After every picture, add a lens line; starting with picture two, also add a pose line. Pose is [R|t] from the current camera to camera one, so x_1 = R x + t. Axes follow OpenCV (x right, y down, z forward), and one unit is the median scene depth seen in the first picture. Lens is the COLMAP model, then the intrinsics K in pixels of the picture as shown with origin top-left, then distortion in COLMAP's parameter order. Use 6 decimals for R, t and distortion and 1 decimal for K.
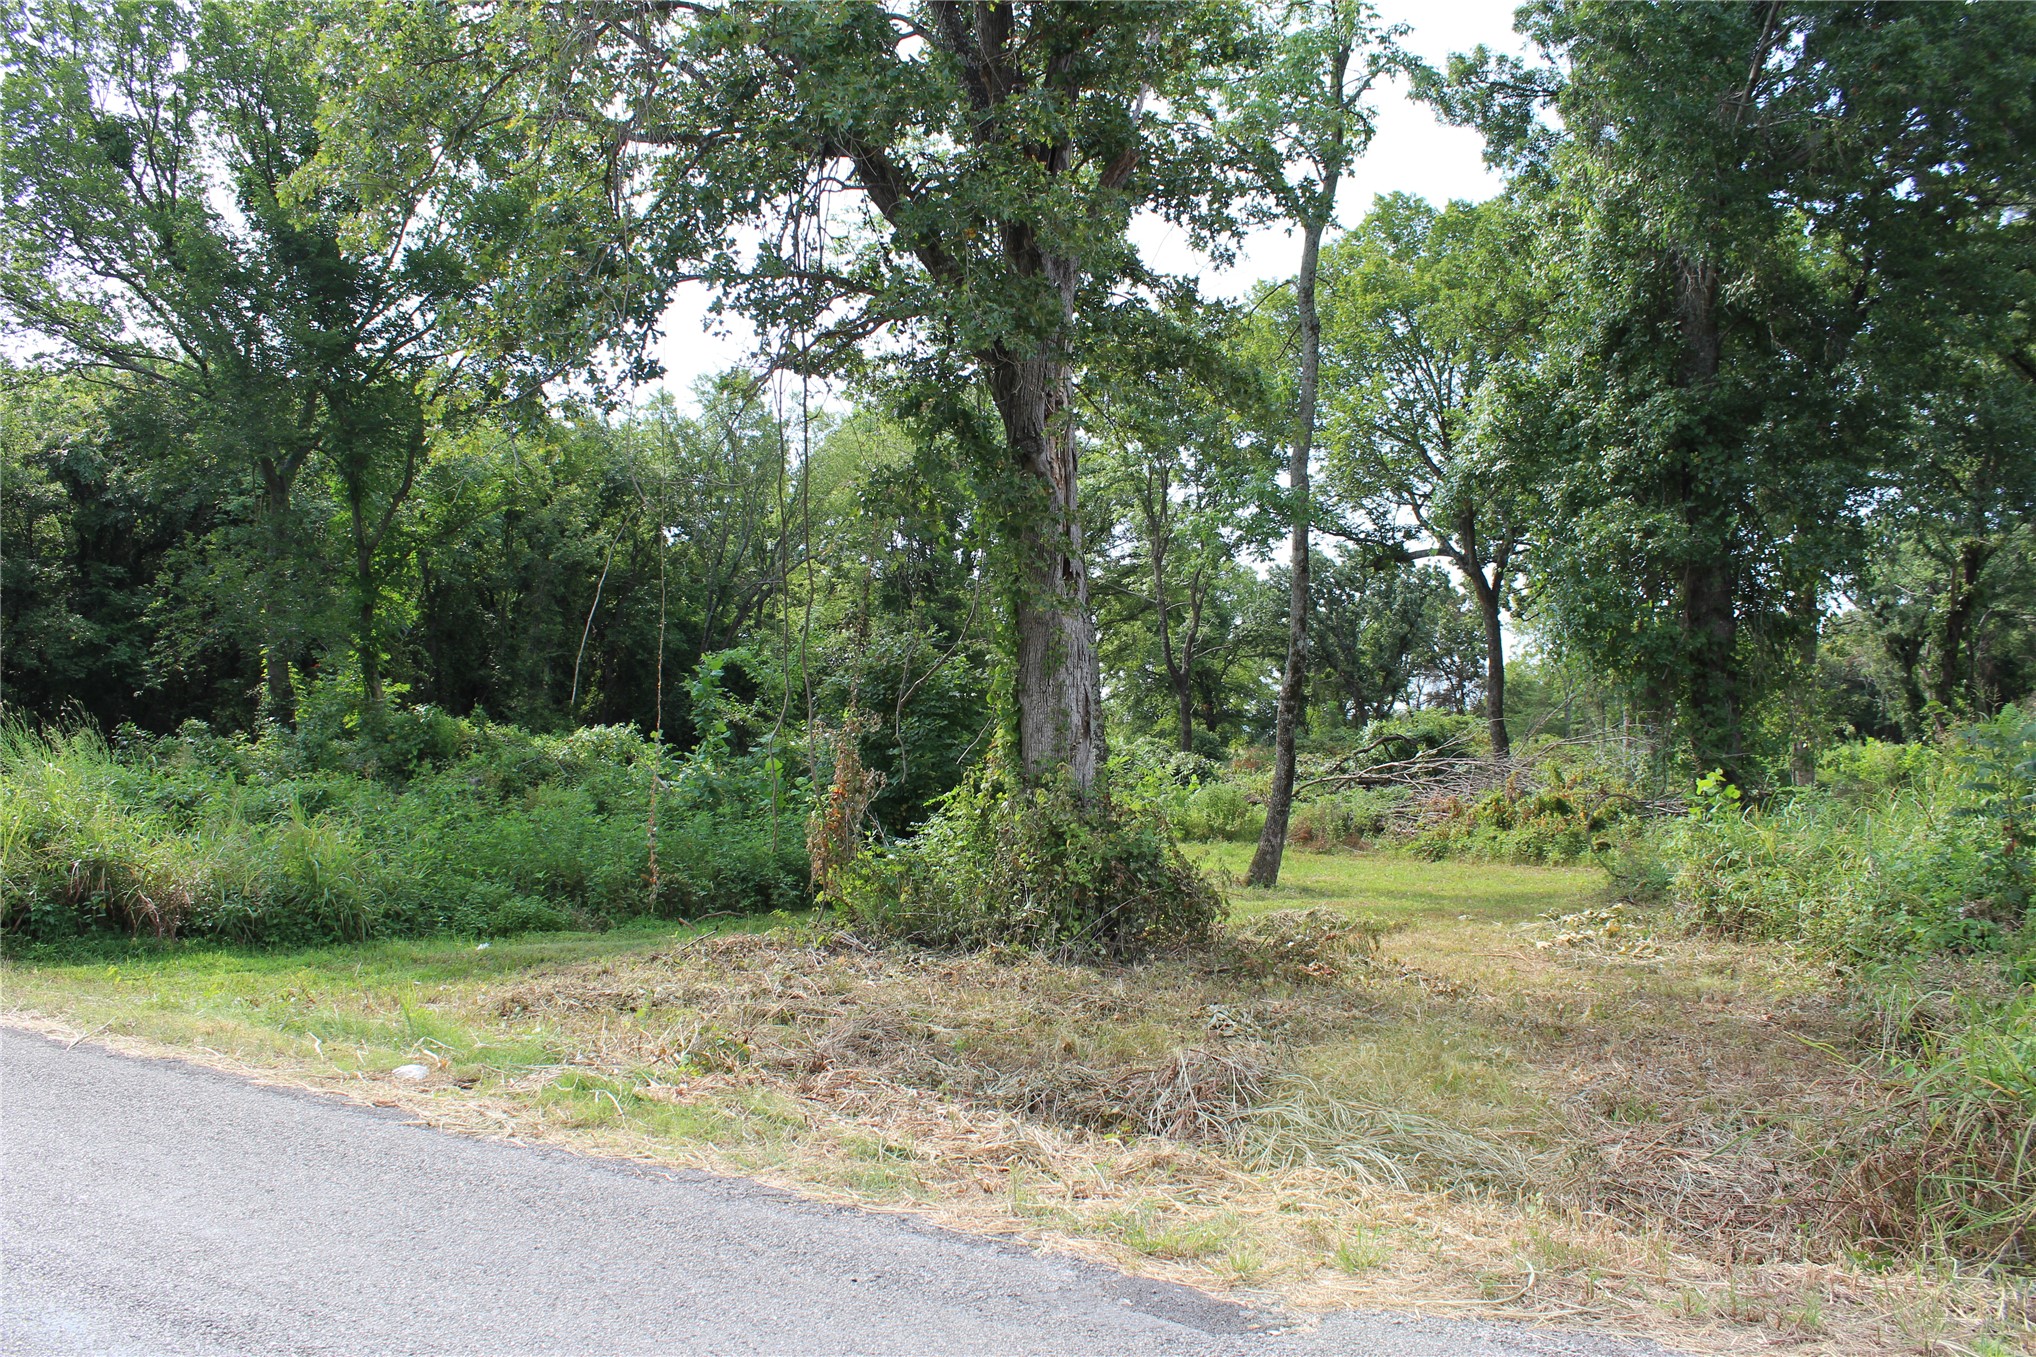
lens RADIAL K [[1712.9, 0, 1004.1], [0, 1712.9, 685.2], [0, 0, 1]] dist [-0.173678, 0.166091]
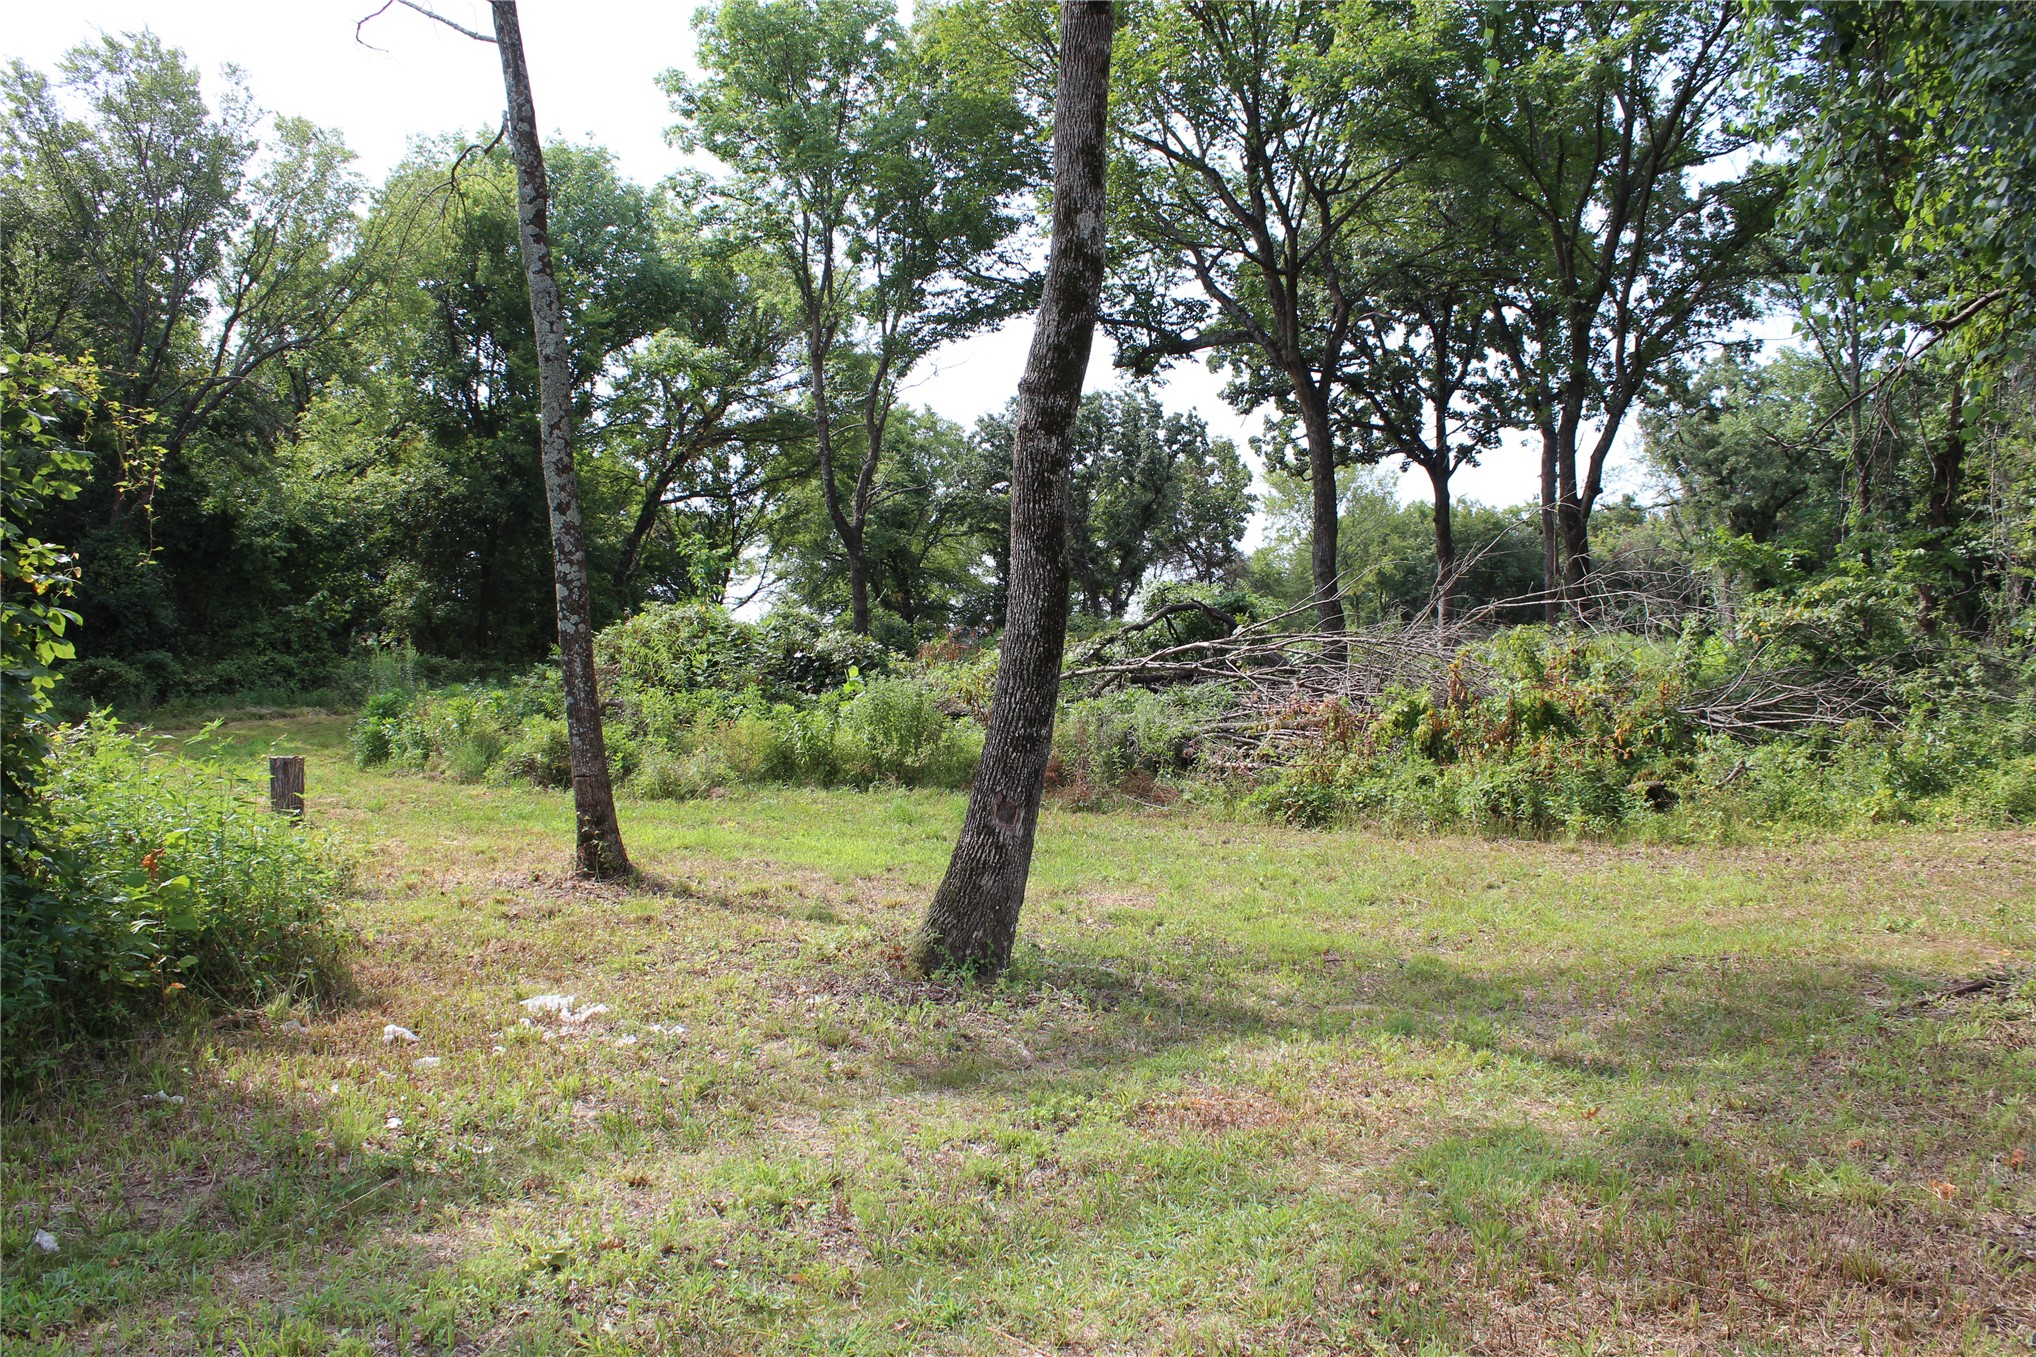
lens RADIAL K [[1712.9, 0, 1004.1], [0, 1712.9, 685.2], [0, 0, 1]] dist [-0.173678, 0.166091]
pose [[0.985725, -0.007933, 0.168176, 0.069230], [-0.000650, 0.998703, 0.050920, 0.031298], [-0.168361, -0.050302, 0.984441, 0.453300]]
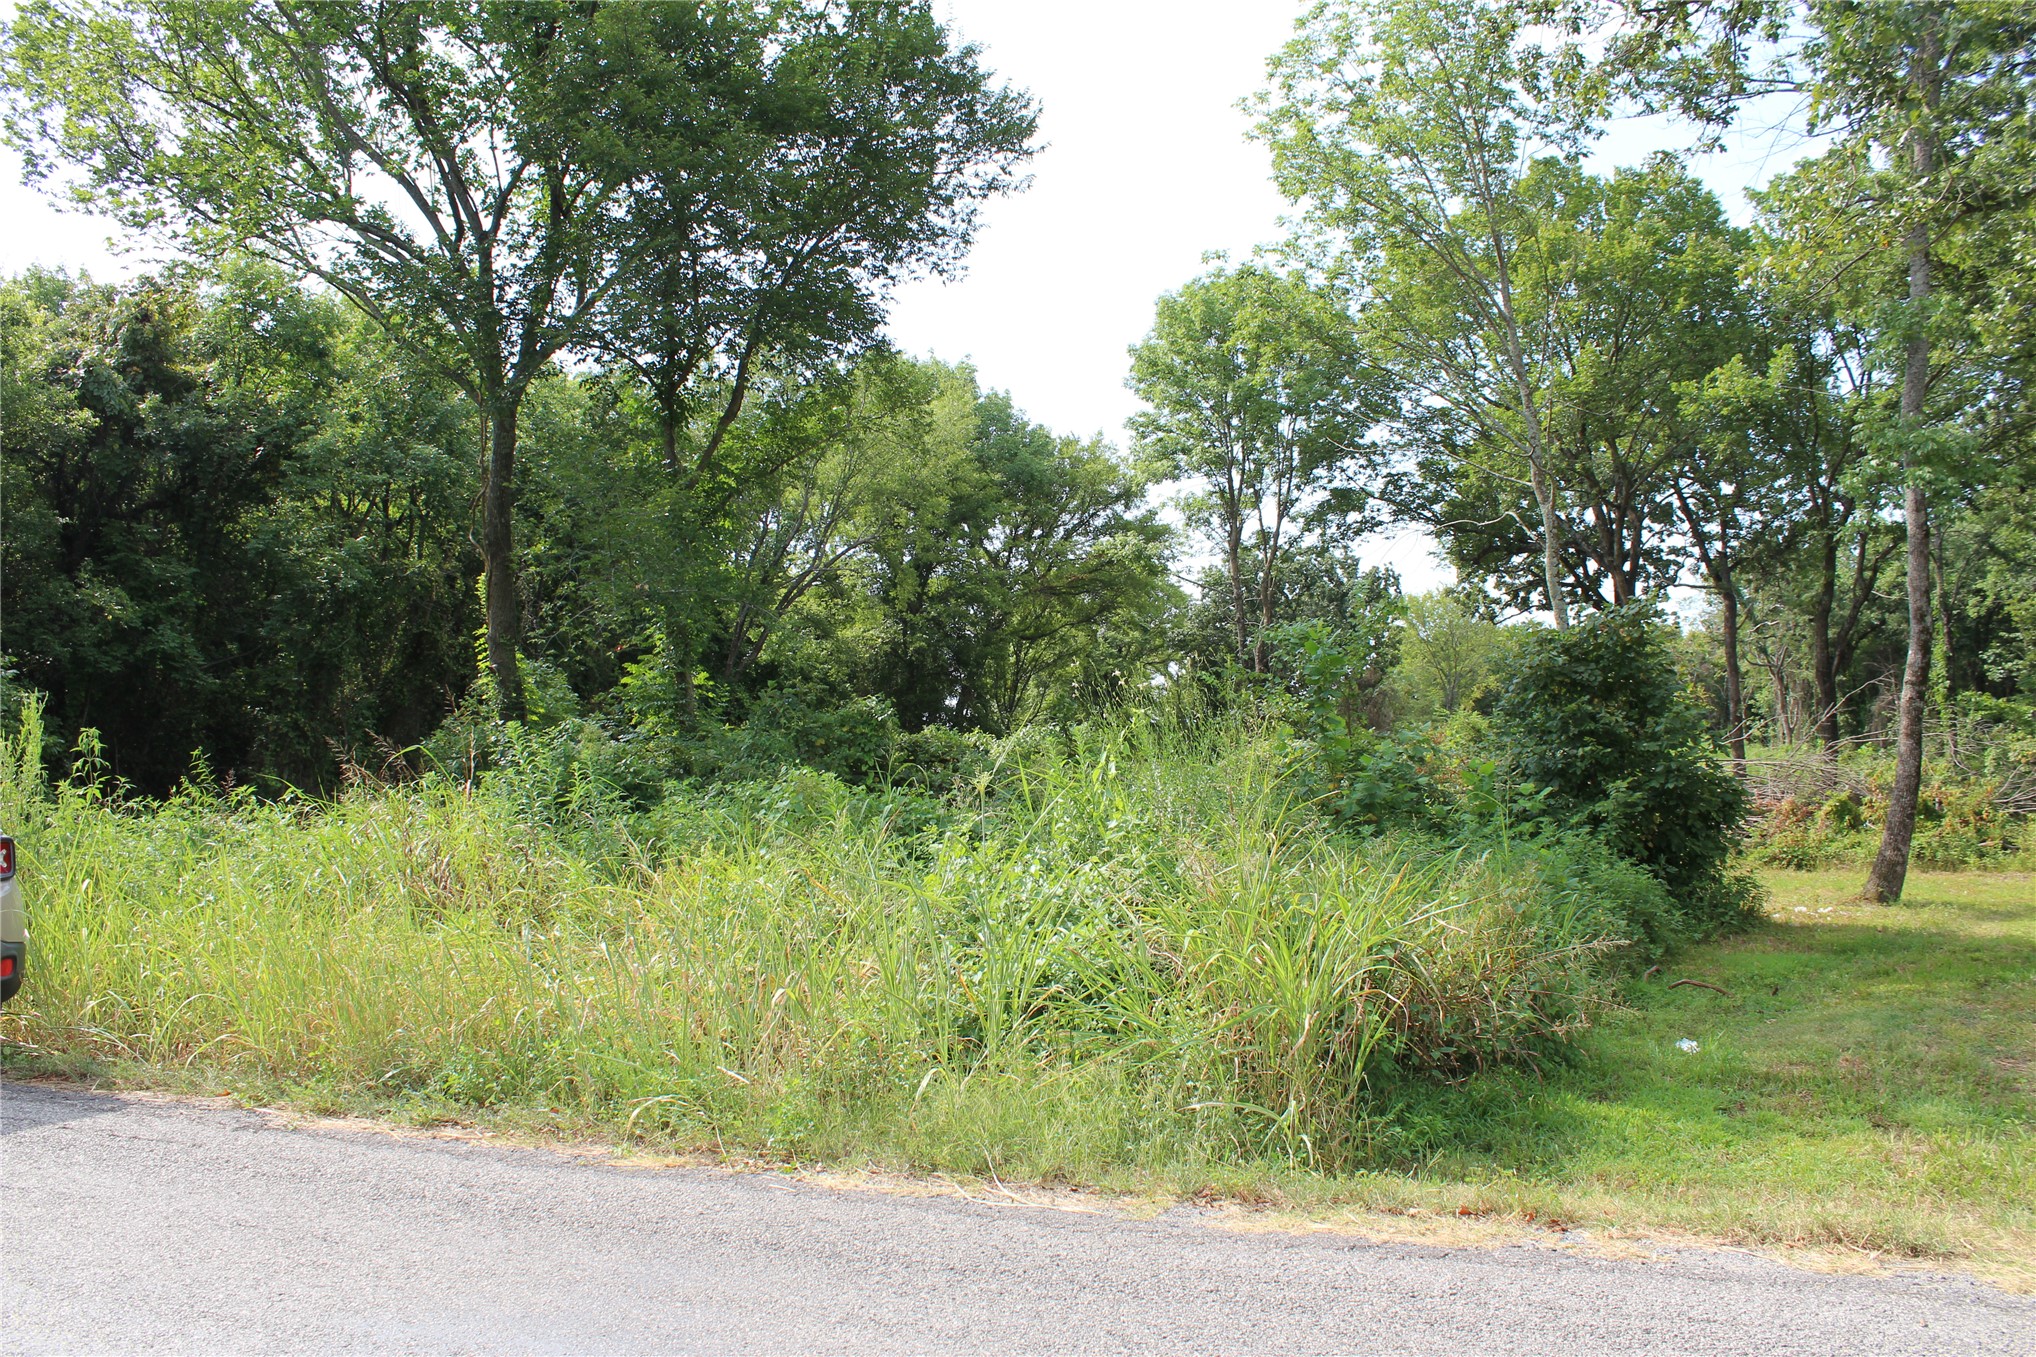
lens RADIAL K [[1705.3, 0, 989.1], [0, 1705.3, 689.1], [0, 0, 1]] dist [-0.168351, 0.144251]
pose [[0.982808, -0.002819, 0.184607, -0.297460], [0.004041, 0.999972, -0.006245, 0.009138], [-0.184585, 0.006884, 0.982793, 0.181923]]
